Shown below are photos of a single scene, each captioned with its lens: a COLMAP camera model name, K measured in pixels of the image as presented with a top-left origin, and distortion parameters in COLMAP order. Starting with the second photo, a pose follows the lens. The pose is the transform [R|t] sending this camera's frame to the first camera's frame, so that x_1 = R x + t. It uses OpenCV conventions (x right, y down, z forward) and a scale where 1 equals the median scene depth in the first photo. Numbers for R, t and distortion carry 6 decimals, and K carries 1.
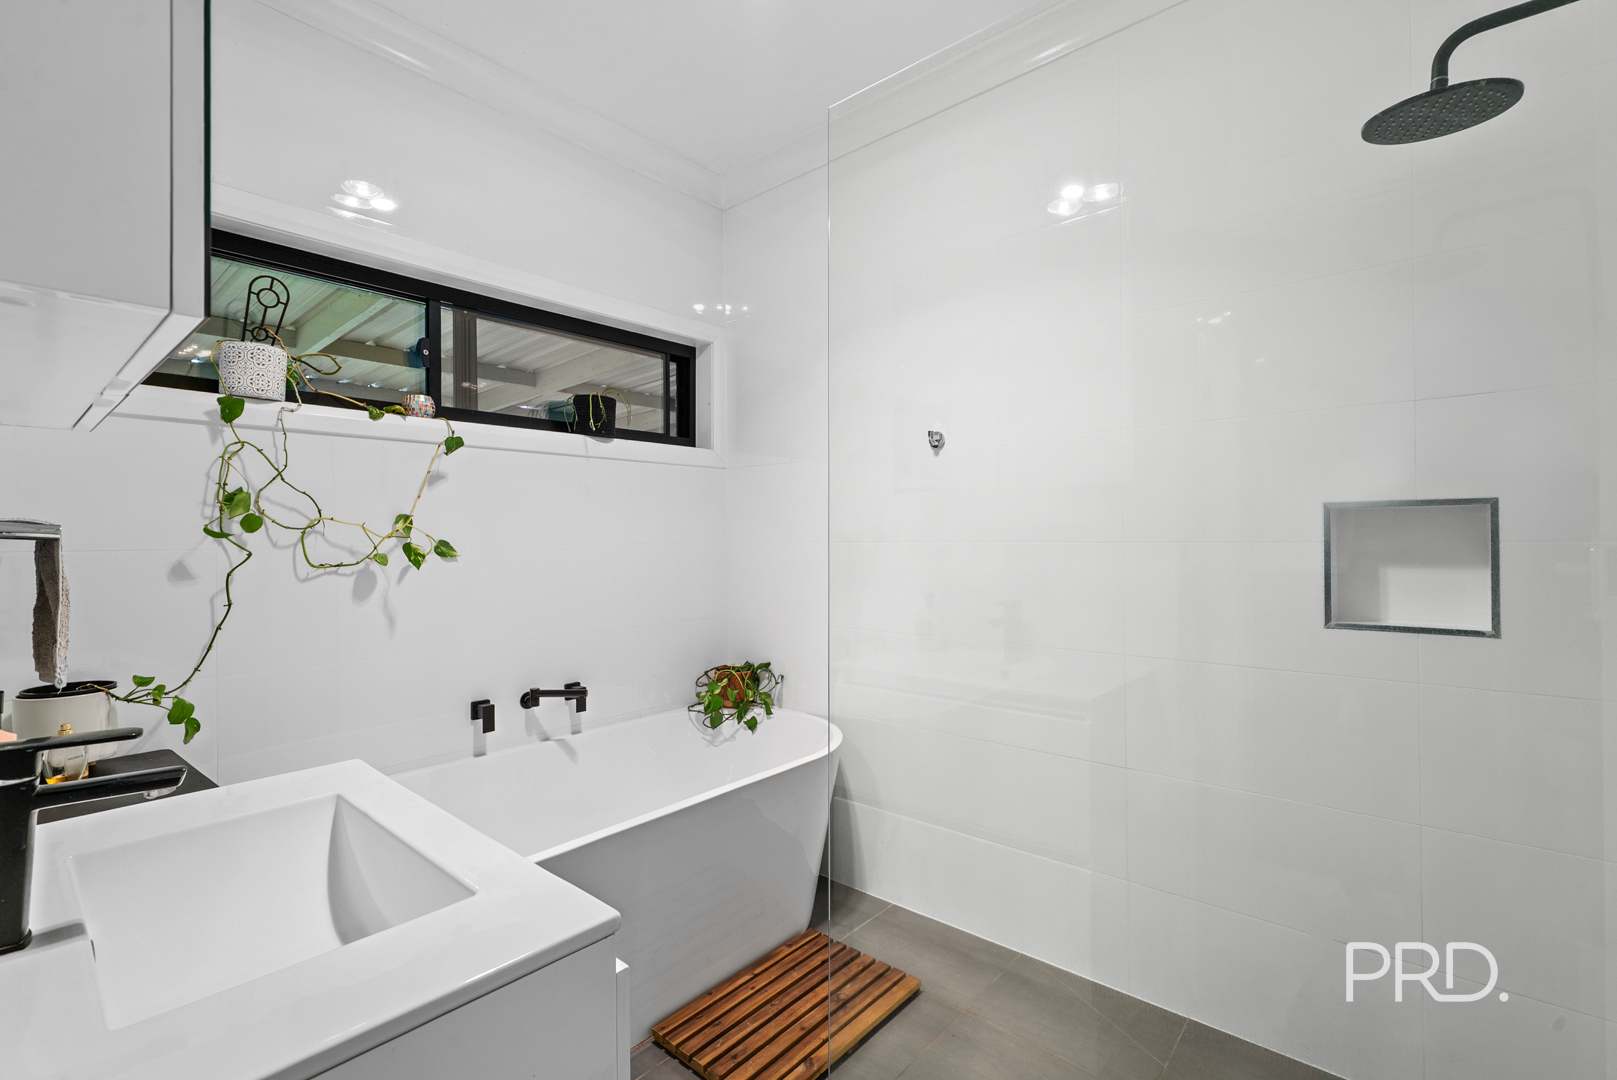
lens RADIAL K [[724.1, 0, 806.5], [0, 724.1, 541.2], [0, 0, 1]] dist [-0.003458, -0.000364]
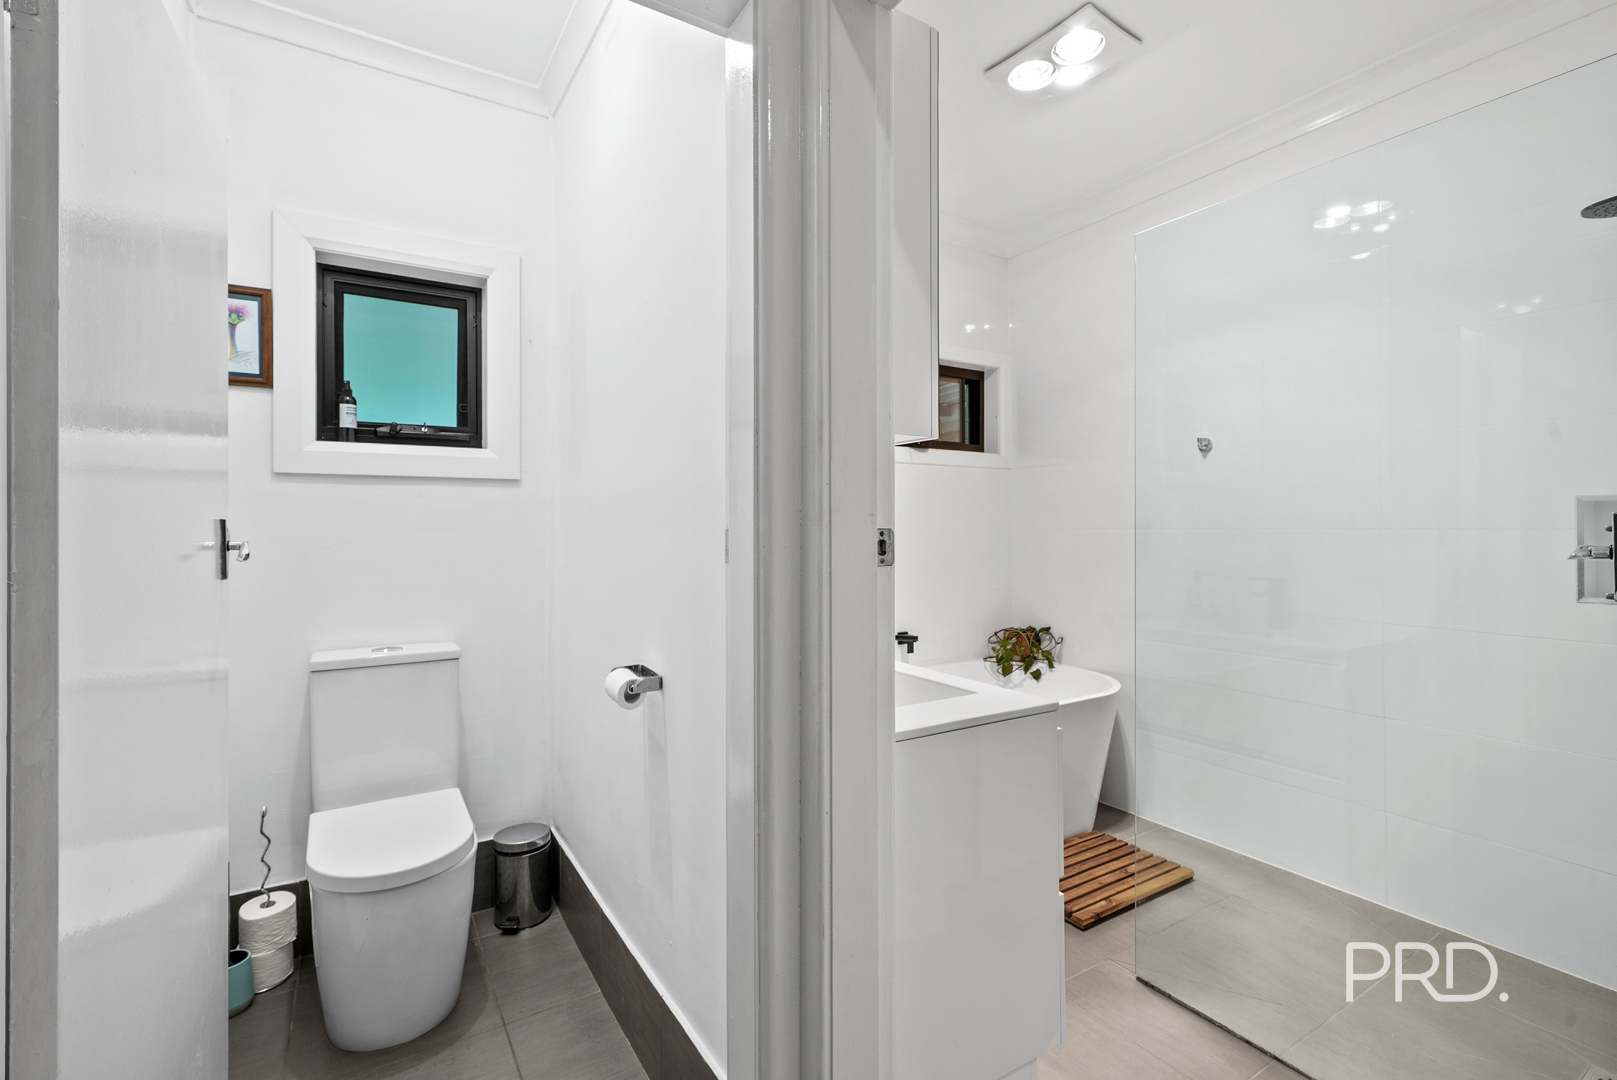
lens RADIAL K [[724.1, 0, 807.2], [0, 724.1, 526.8], [0, 0, 1]] dist [-0.003458, -0.000364]
pose [[0.955461, 0.002264, -0.295108, -0.085544], [-0.002877, 0.999995, -0.001642, 0.000831], [0.295102, 0.002418, 0.955463, -0.306520]]
